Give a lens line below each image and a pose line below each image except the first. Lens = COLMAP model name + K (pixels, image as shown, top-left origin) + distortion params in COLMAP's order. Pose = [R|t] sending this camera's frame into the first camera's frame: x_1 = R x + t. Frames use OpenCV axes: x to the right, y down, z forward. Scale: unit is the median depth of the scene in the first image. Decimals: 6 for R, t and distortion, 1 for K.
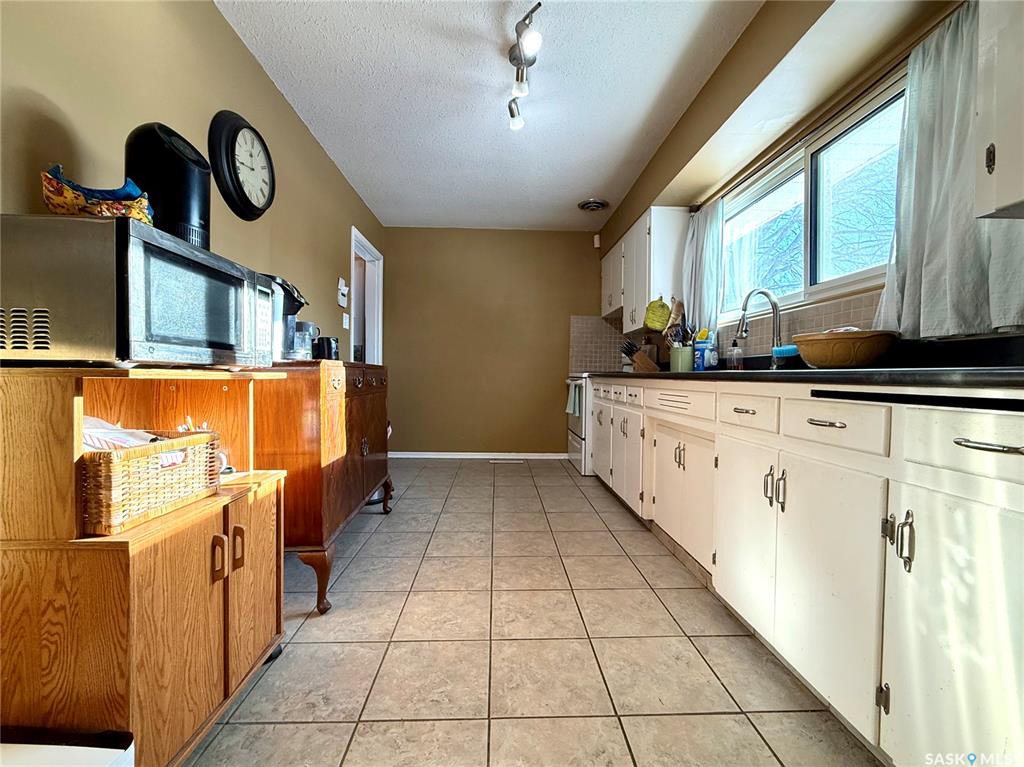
lens RADIAL K [[417.6, 0, 512.0], [0, 417.6, 383.5], [0, 0, 1]] dist [0.000934, 0.000234]
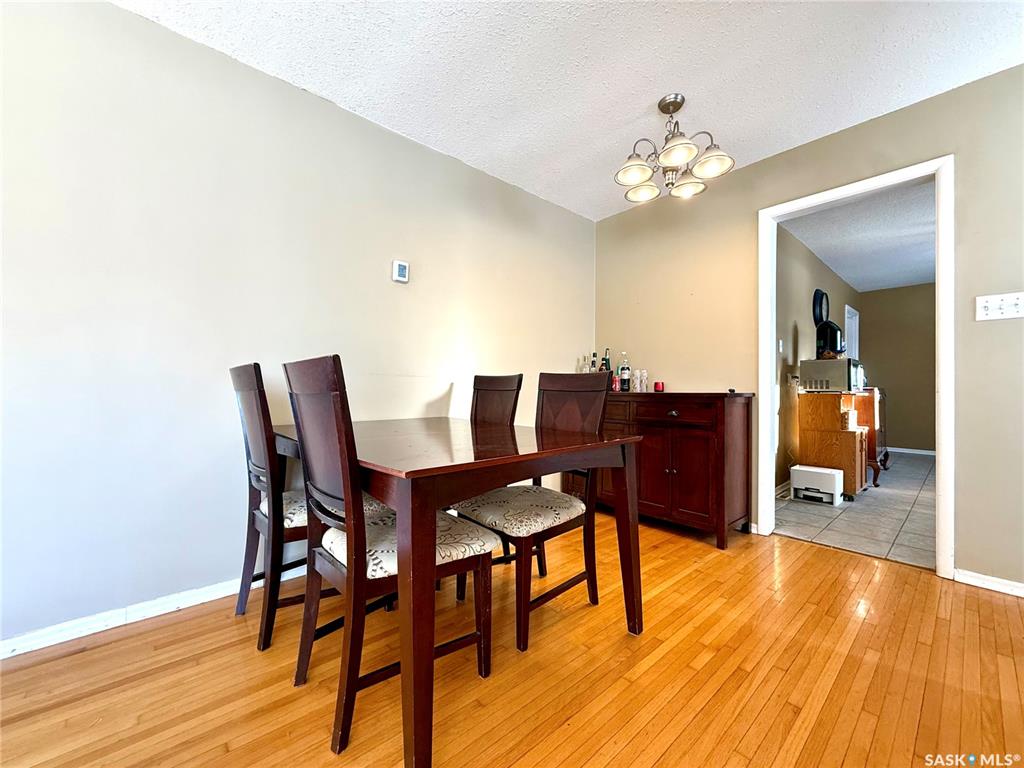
lens RADIAL K [[408.3, 0, 508.5], [0, 408.3, 384.6], [0, 0, 1]] dist [0.000095, -0.000086]
pose [[0.629277, -0.016014, -0.777016, 0.101609], [-0.012144, 0.999463, -0.030433, 0.030272], [0.777086, 0.028587, 0.628745, -2.845608]]
